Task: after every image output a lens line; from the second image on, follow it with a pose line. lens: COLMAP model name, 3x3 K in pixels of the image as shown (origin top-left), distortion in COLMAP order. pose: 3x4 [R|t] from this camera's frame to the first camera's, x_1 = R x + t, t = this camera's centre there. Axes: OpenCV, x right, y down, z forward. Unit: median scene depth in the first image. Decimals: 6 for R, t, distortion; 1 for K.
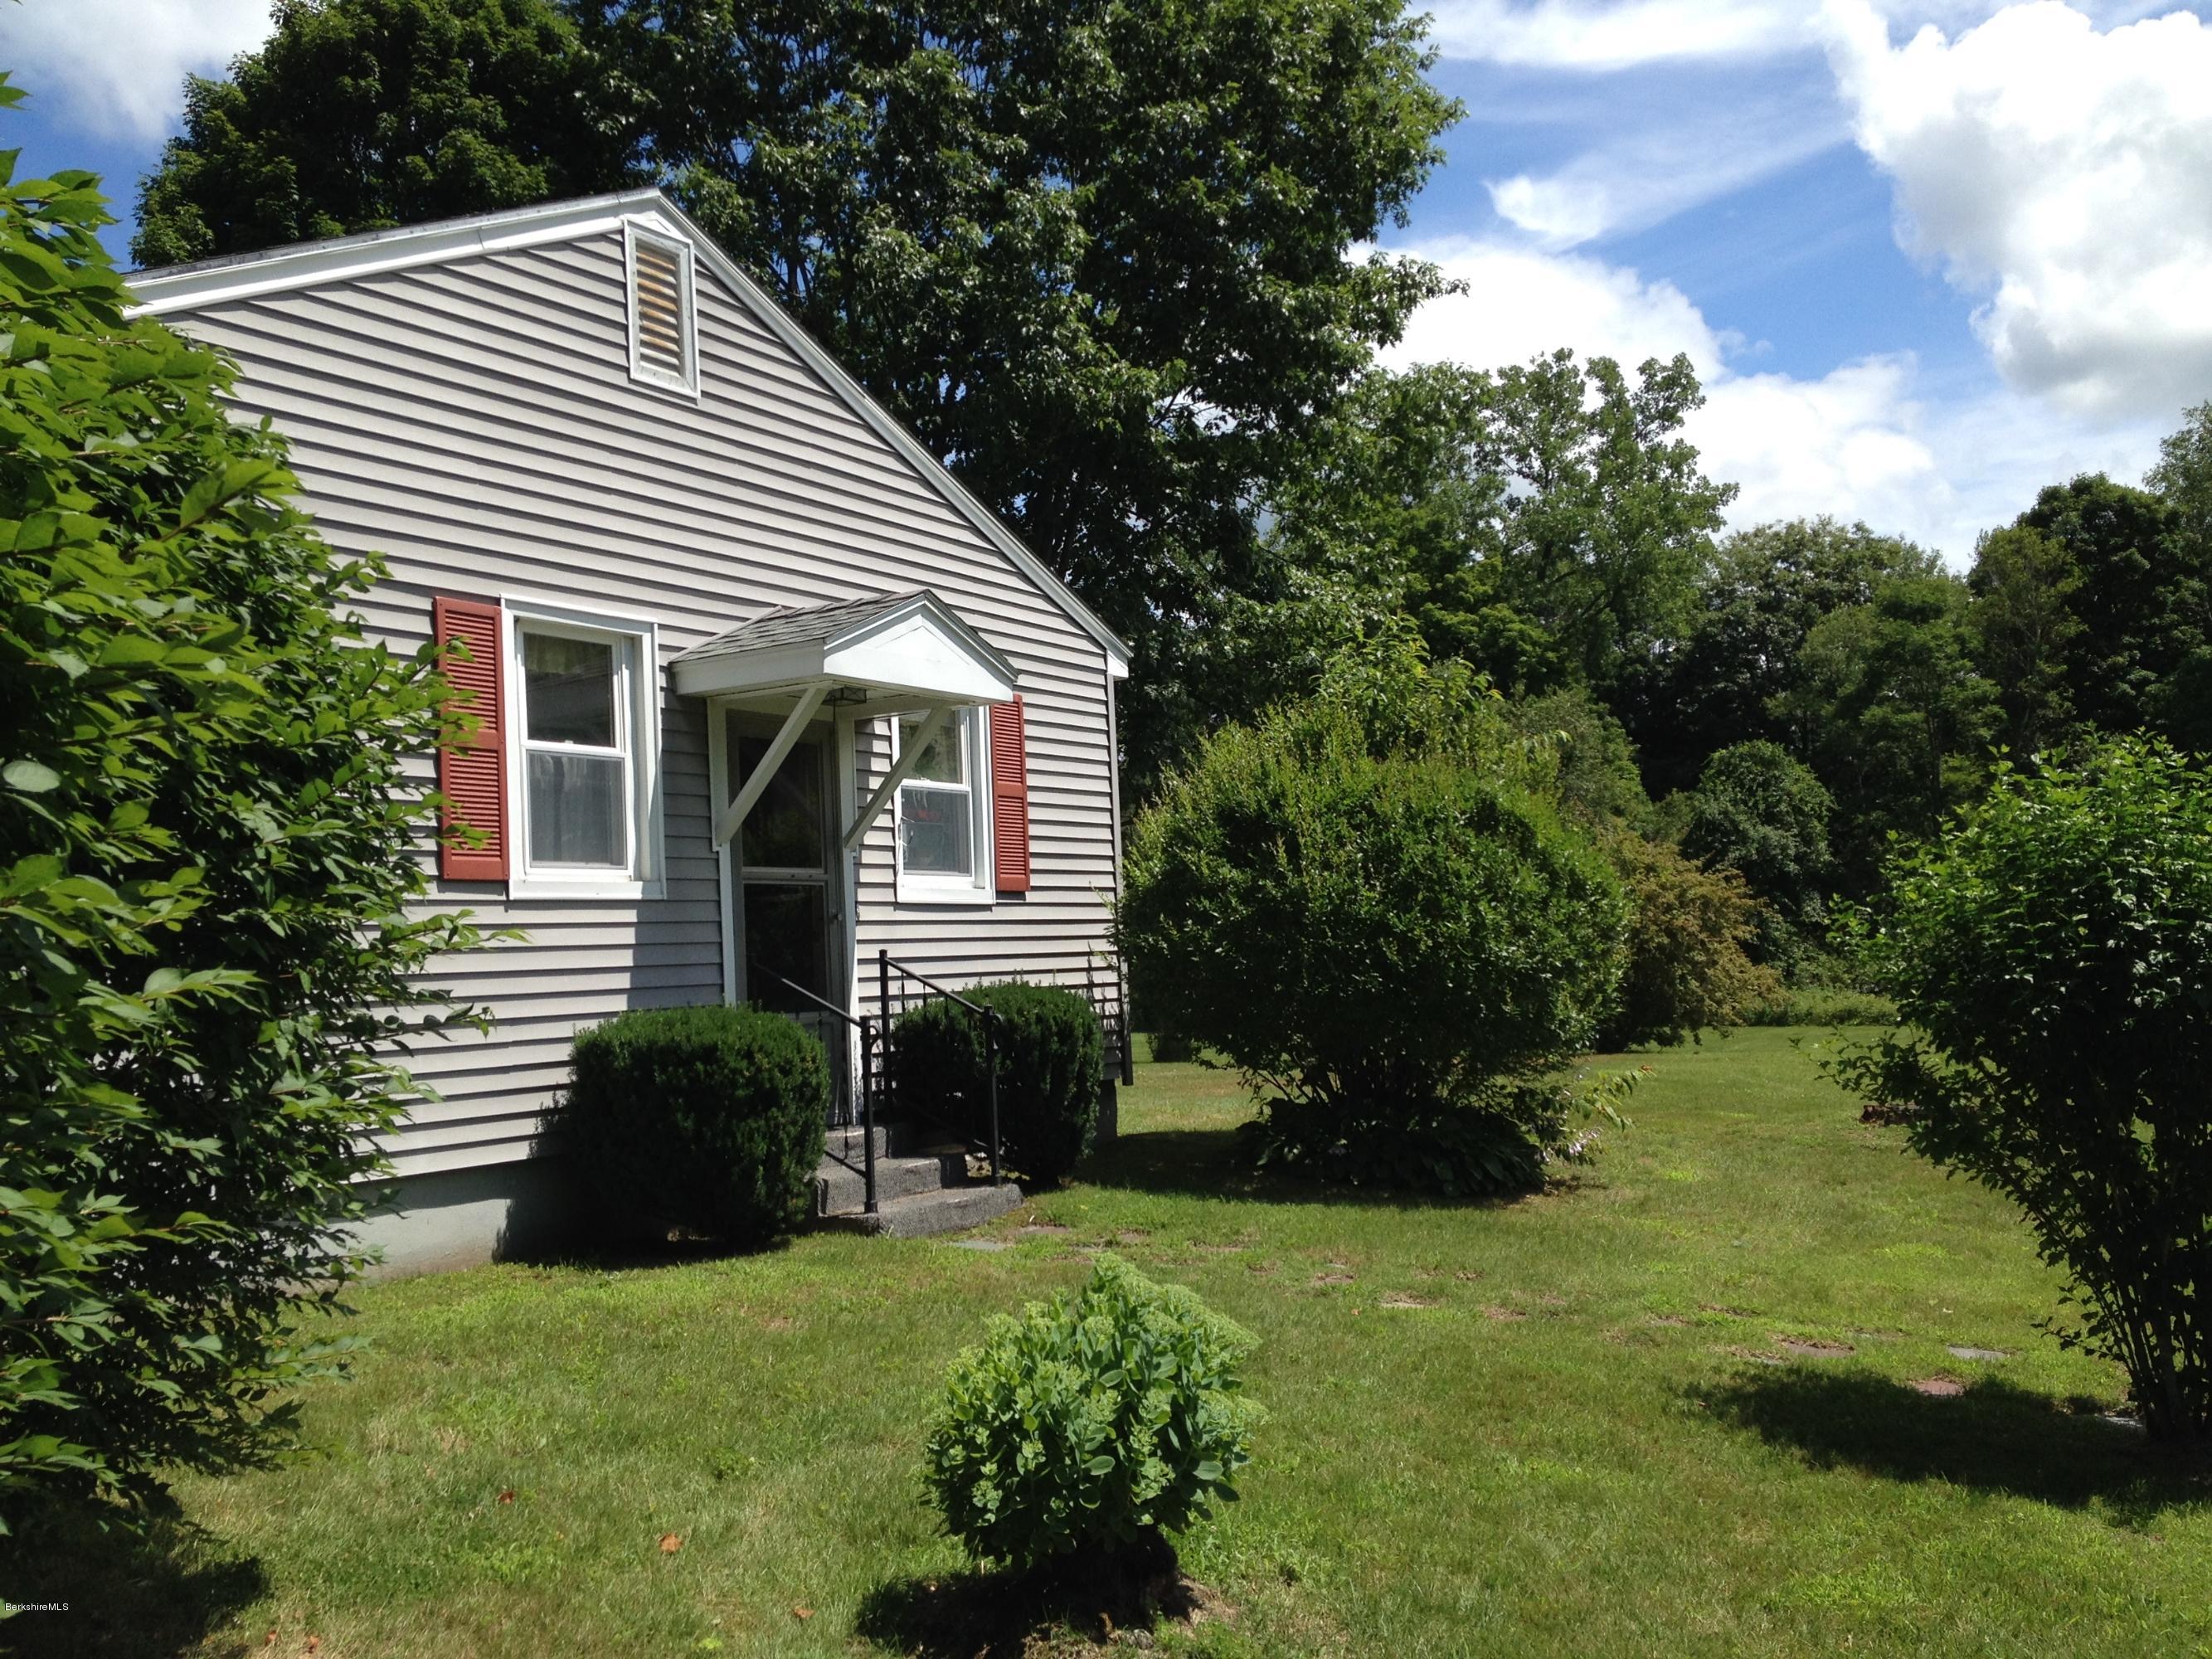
lens RADIAL K [[1996.7, 0, 1113.5], [0, 1996.7, 792.0], [0, 0, 1]] dist [0.189672, -0.436177]
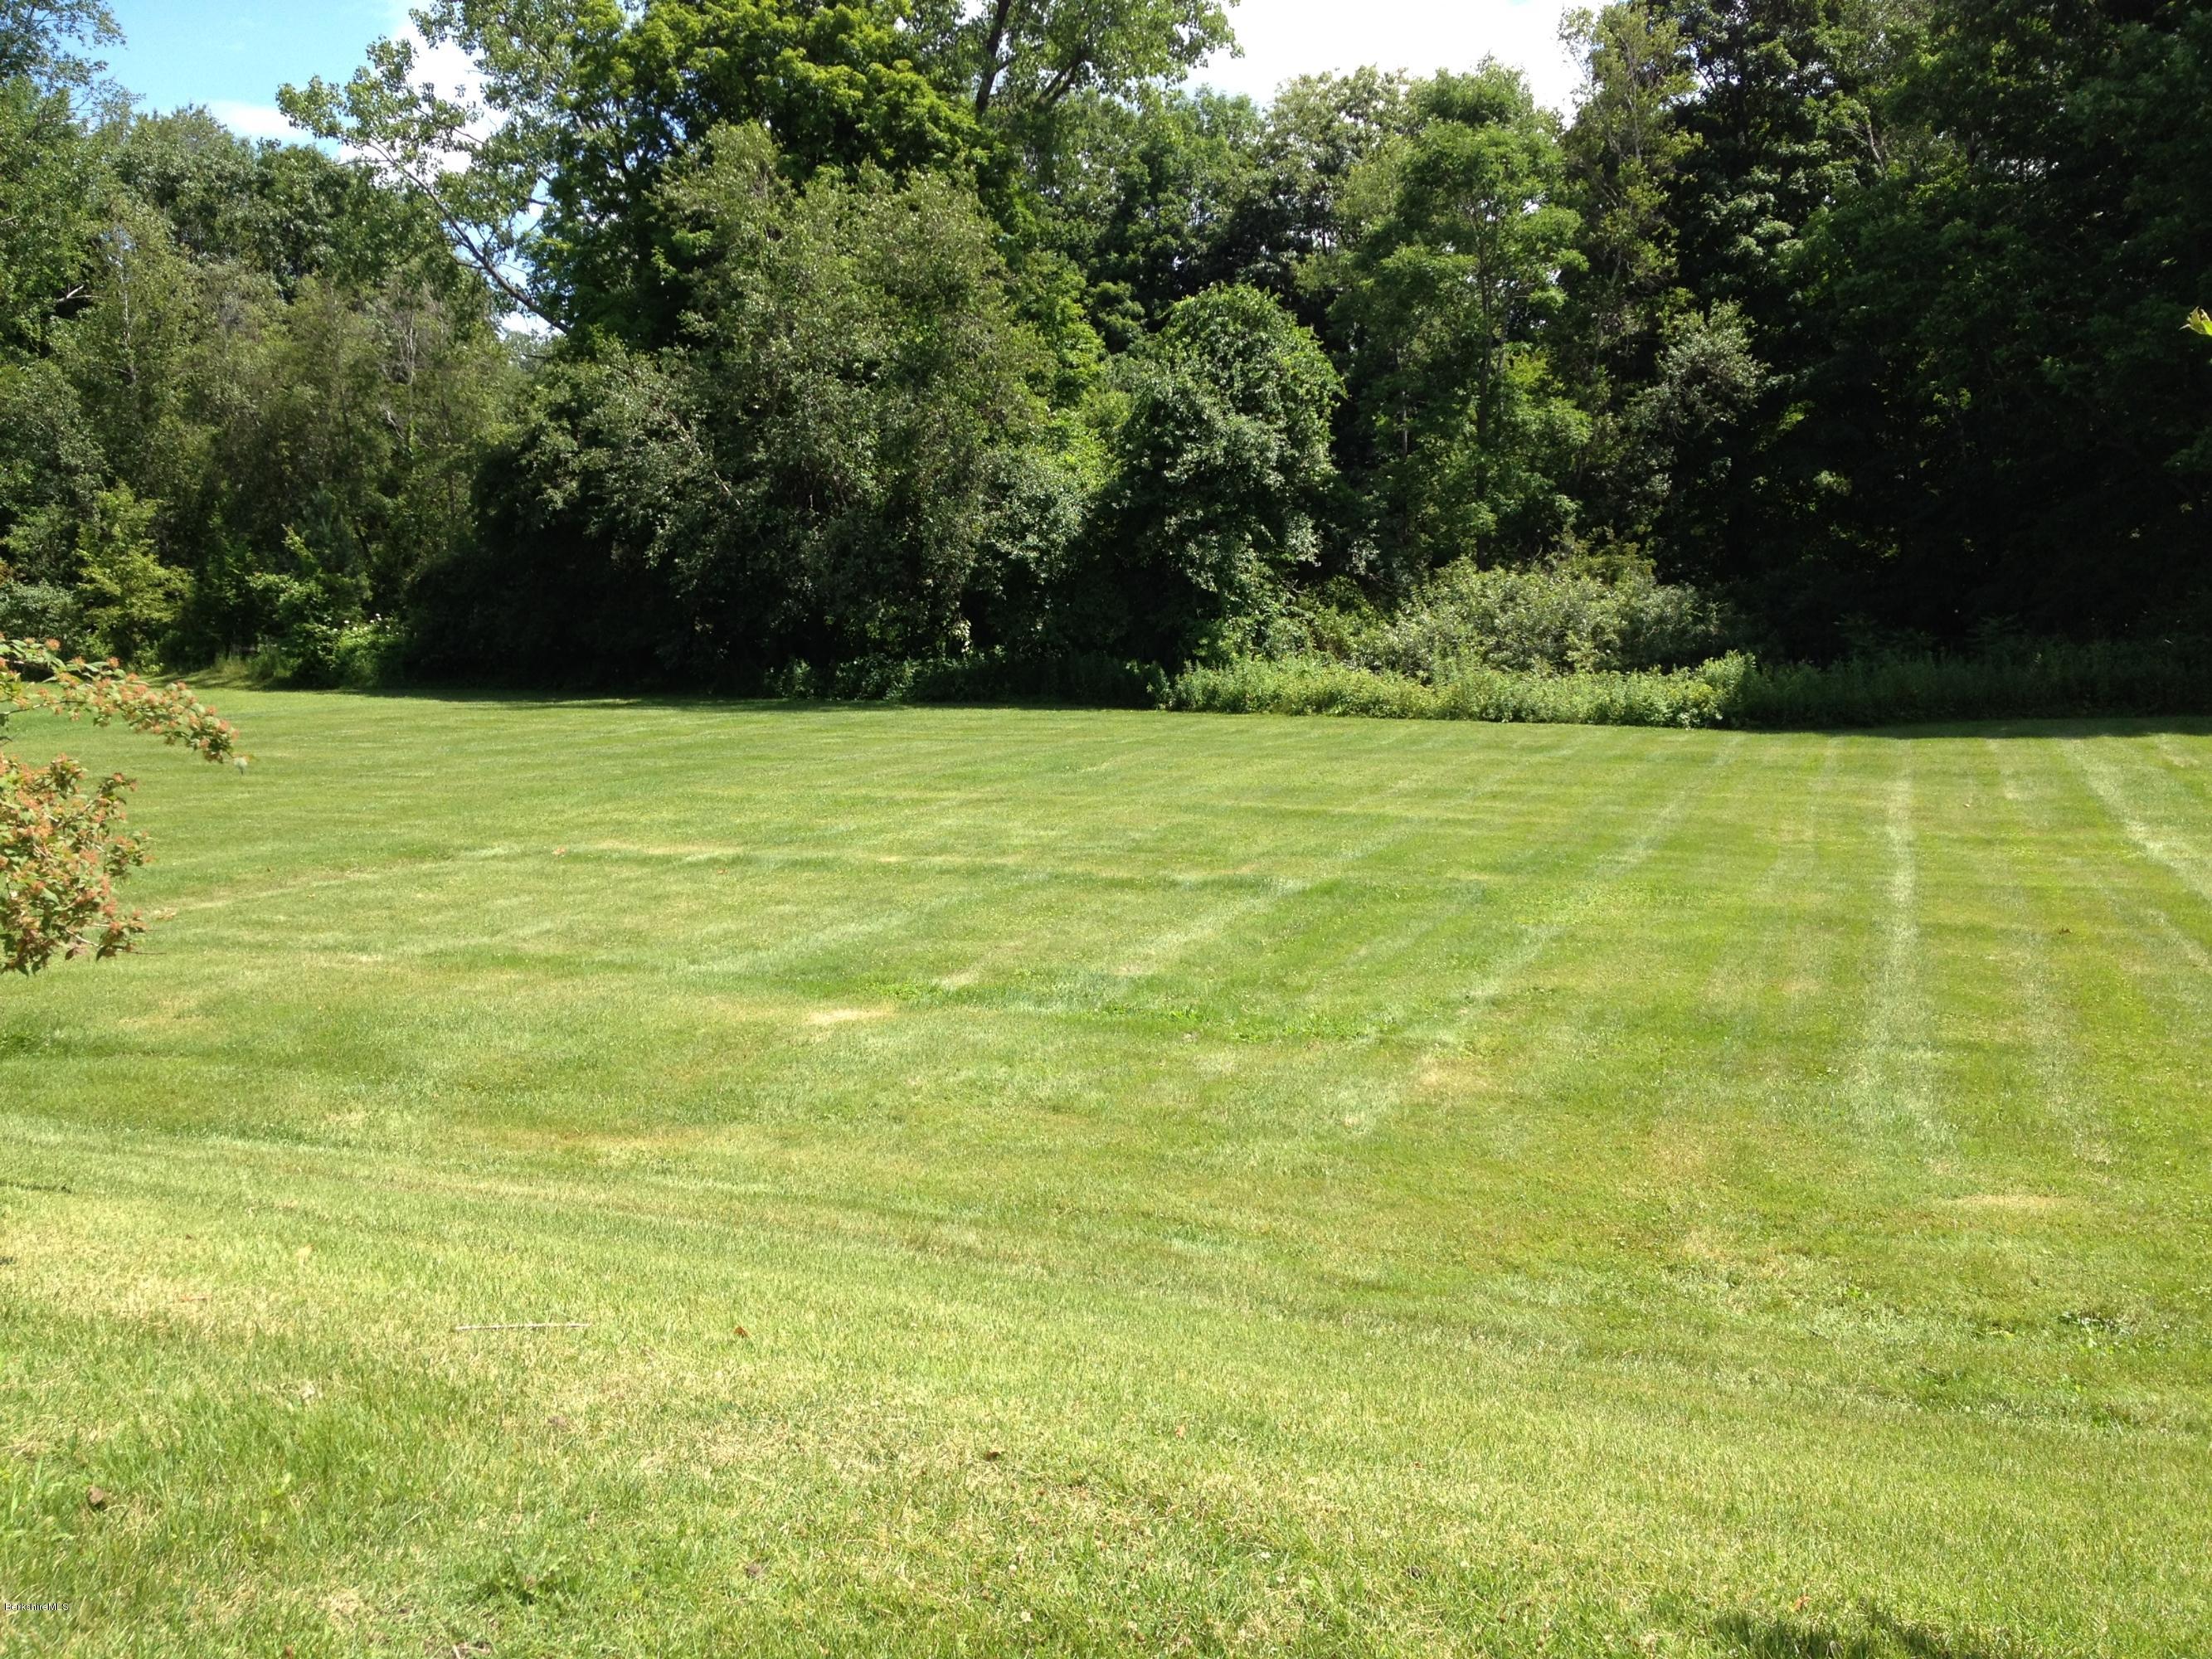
lens RADIAL K [[2084.0, 0, 1106.0], [0, 2084.0, 829.5], [0, 0, 1]] dist [-0.016702, 0.007391]
pose [[0.980628, 0.016268, 0.195205, 0.141697], [-0.053441, 0.980960, 0.186714, 0.024302], [-0.188451, -0.193529, 0.962825, 0.310529]]
